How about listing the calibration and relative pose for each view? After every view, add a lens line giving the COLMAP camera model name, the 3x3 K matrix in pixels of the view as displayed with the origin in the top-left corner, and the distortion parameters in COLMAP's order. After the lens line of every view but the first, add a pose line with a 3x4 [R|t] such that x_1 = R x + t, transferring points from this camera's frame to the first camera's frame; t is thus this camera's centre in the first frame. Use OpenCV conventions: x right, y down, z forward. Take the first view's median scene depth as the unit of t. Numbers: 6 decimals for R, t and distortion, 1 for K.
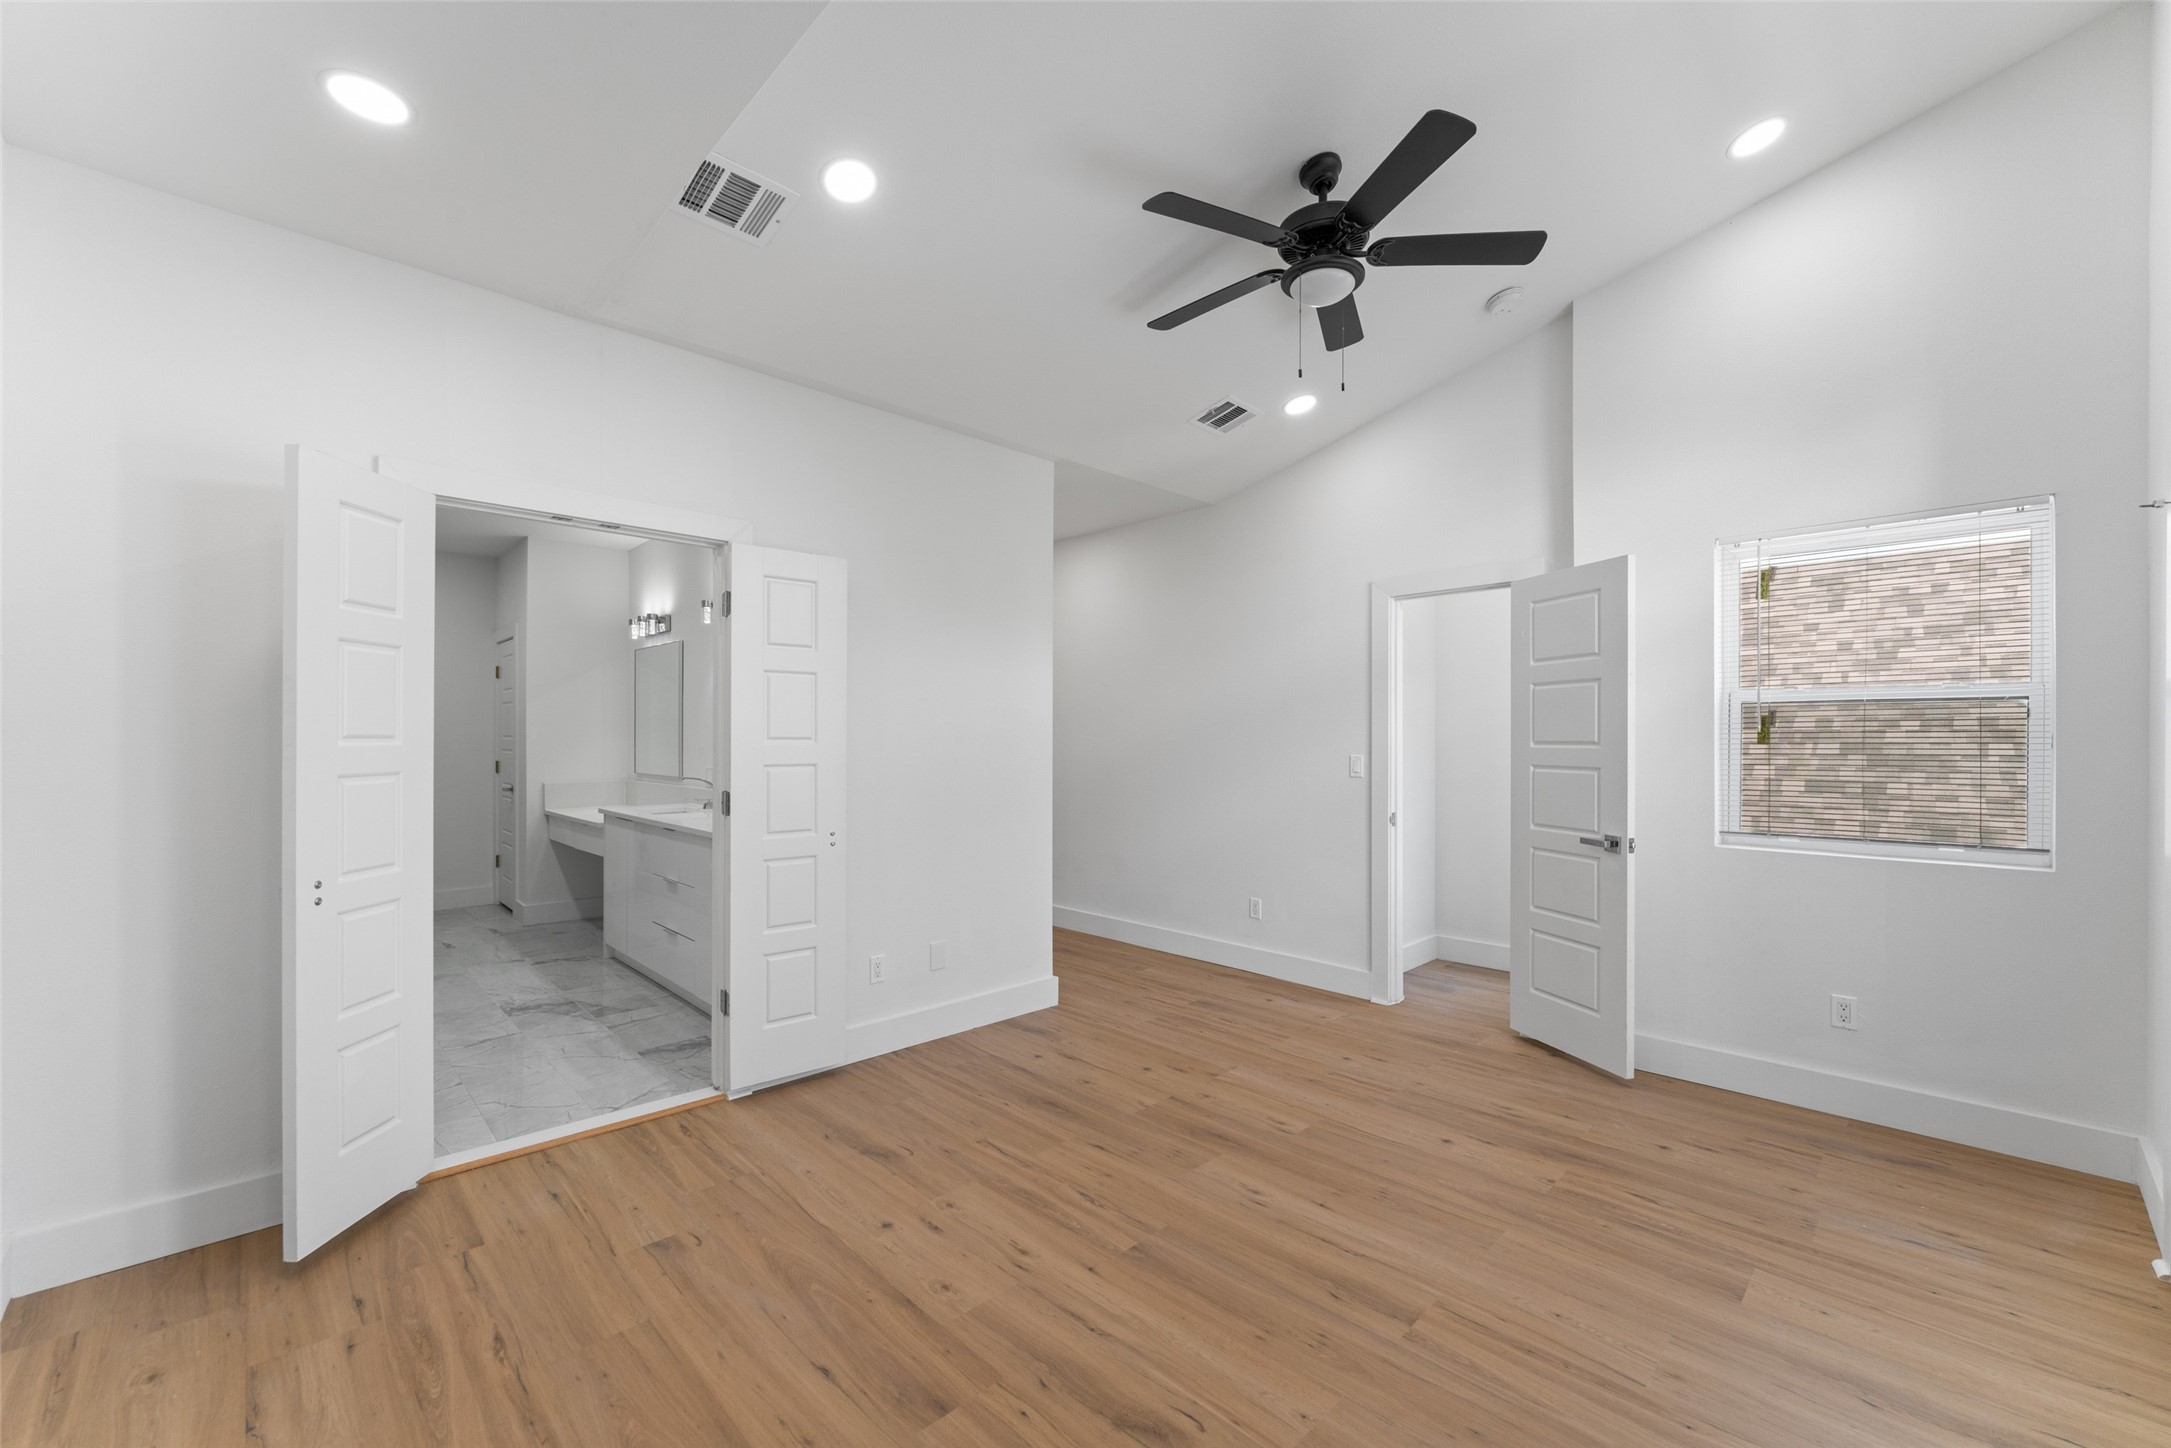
lens RADIAL K [[867.9, 0, 1079.7], [0, 867.9, 739.1], [0, 0, 1]] dist [-0.001727, -0.000408]
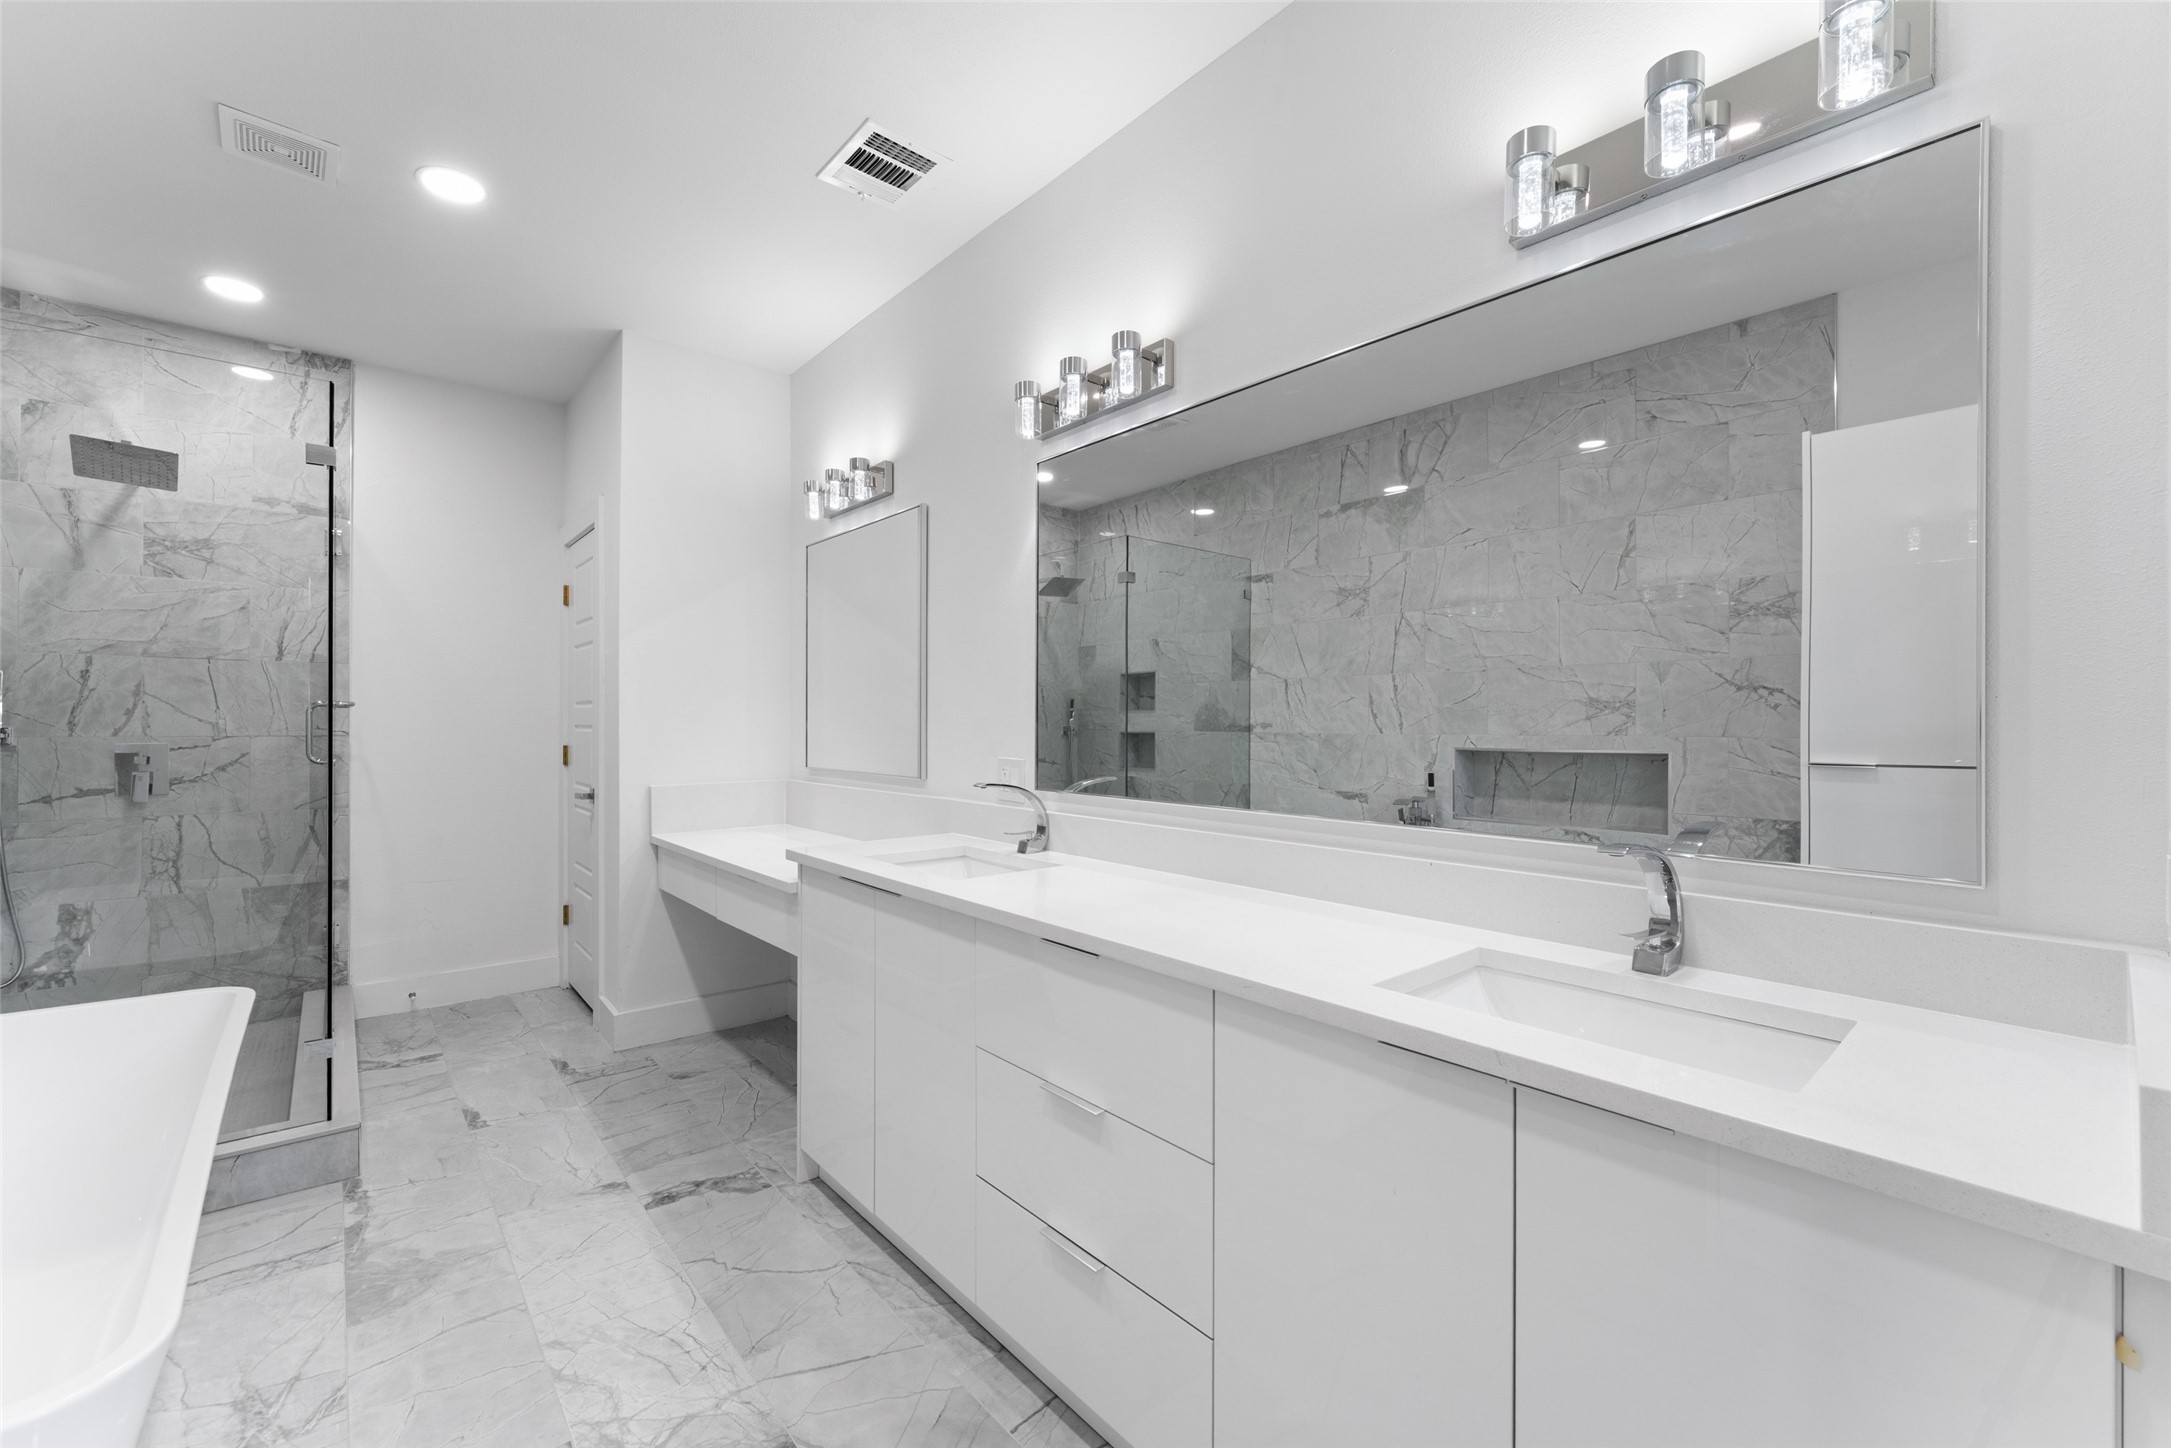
lens RADIAL K [[867.9, 0, 1065.5], [0, 867.9, 722.5], [0, 0, 1]] dist [-0.001727, -0.000408]
pose [[0.998200, 0.001605, -0.059959, -0.327277], [-0.001720, 0.999997, -0.001870, 0.011467], [0.059956, 0.001969, 0.998199, 0.475604]]
